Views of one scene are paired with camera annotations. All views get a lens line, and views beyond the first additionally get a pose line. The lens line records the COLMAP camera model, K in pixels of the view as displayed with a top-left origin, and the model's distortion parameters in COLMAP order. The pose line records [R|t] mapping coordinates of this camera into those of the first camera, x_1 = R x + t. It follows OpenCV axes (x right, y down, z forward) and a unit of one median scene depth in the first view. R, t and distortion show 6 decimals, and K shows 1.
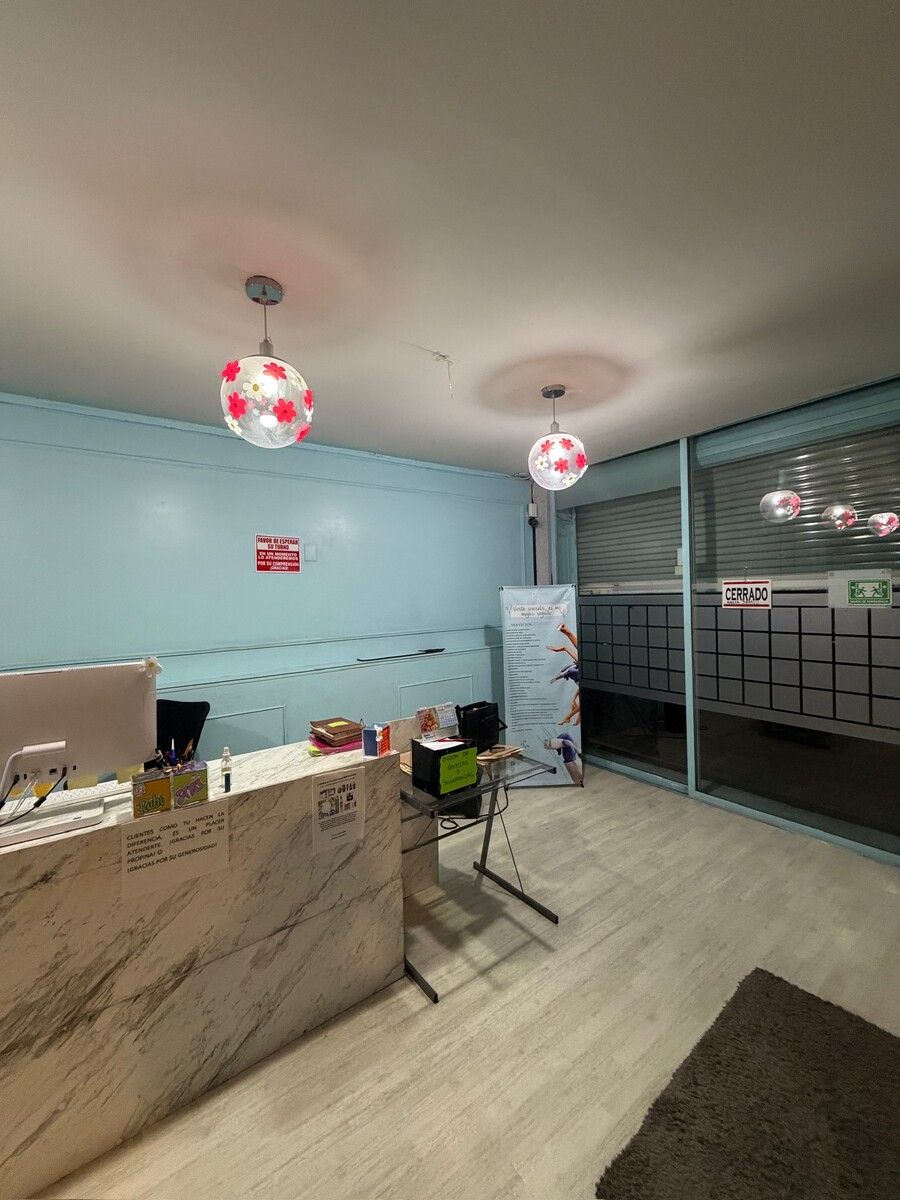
lens RADIAL K [[478.9, 0, 453.8], [0, 478.9, 602.4], [0, 0, 1]] dist [-0.001050, 0.000401]
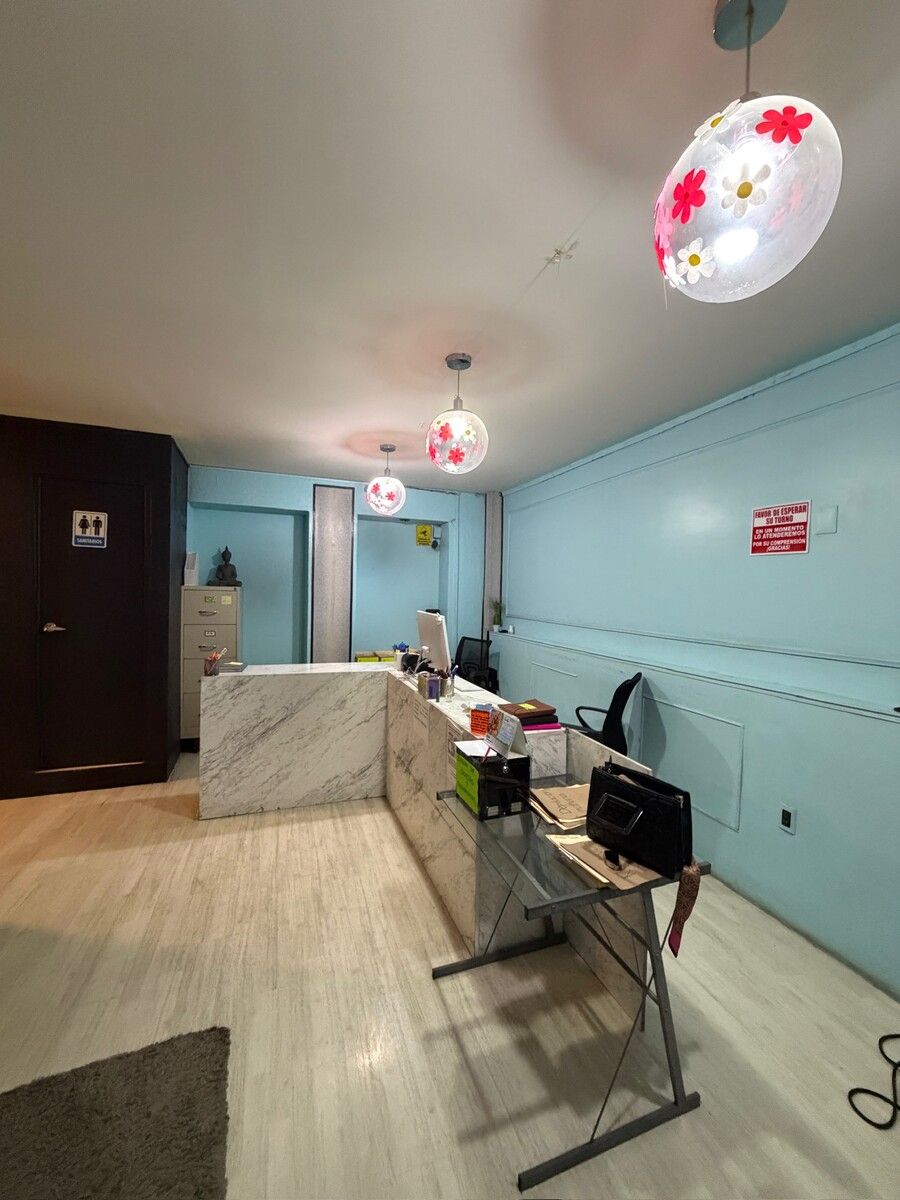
lens RADIAL K [[478.9, 0, 451.1], [0, 478.9, 601.5], [0, 0, 1]] dist [-0.001050, 0.000401]
pose [[-0.294326, 0.049405, -0.954427, 1.041700], [-0.027189, 0.997826, 0.060036, -0.040316], [0.955318, 0.043620, -0.292343, 1.515441]]
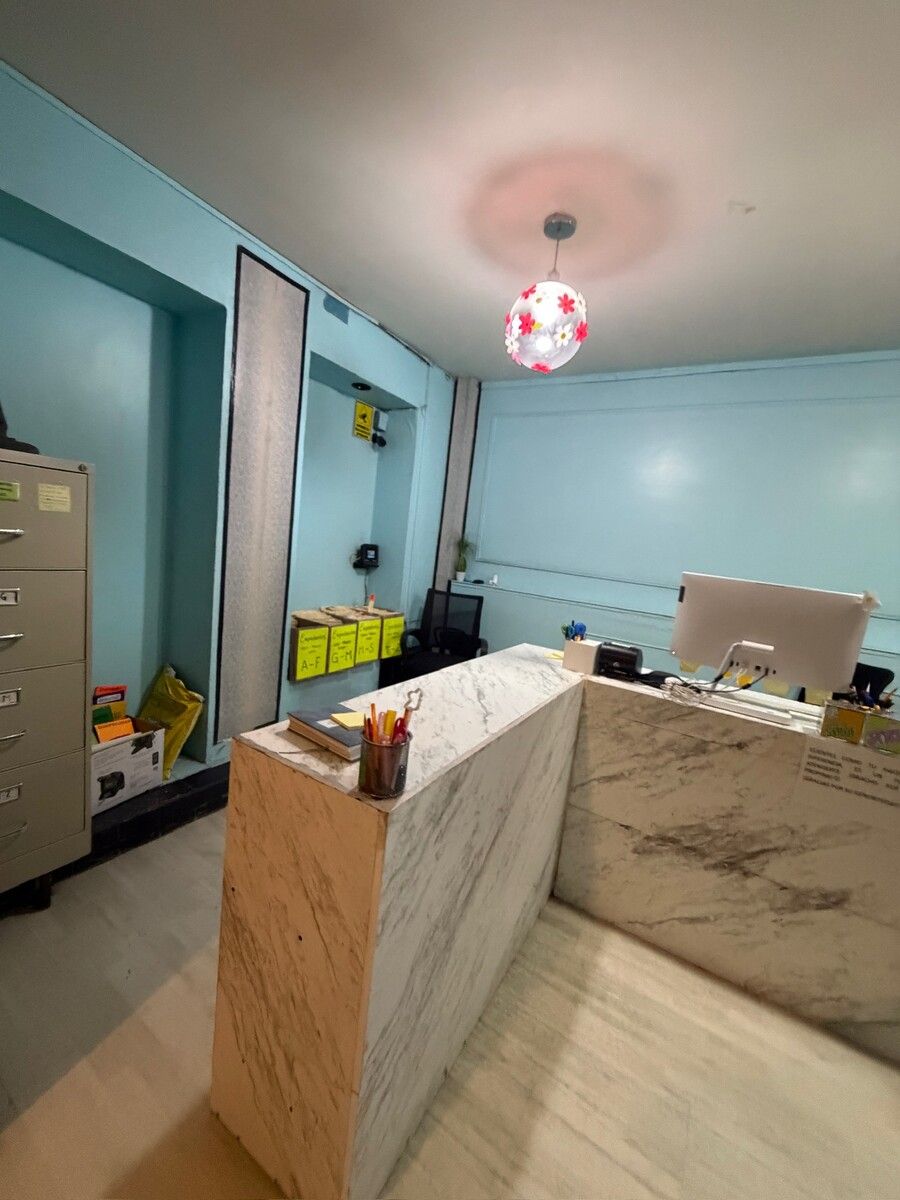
lens RADIAL K [[478.9, 0, 449.4], [0, 478.9, 597.2], [0, 0, 1]] dist [-0.001050, 0.000401]
pose [[0.372680, 0.184908, -0.909351, -0.064808], [-0.135715, 0.980270, 0.143709, 0.106546], [0.917982, 0.069855, 0.390422, -0.180229]]
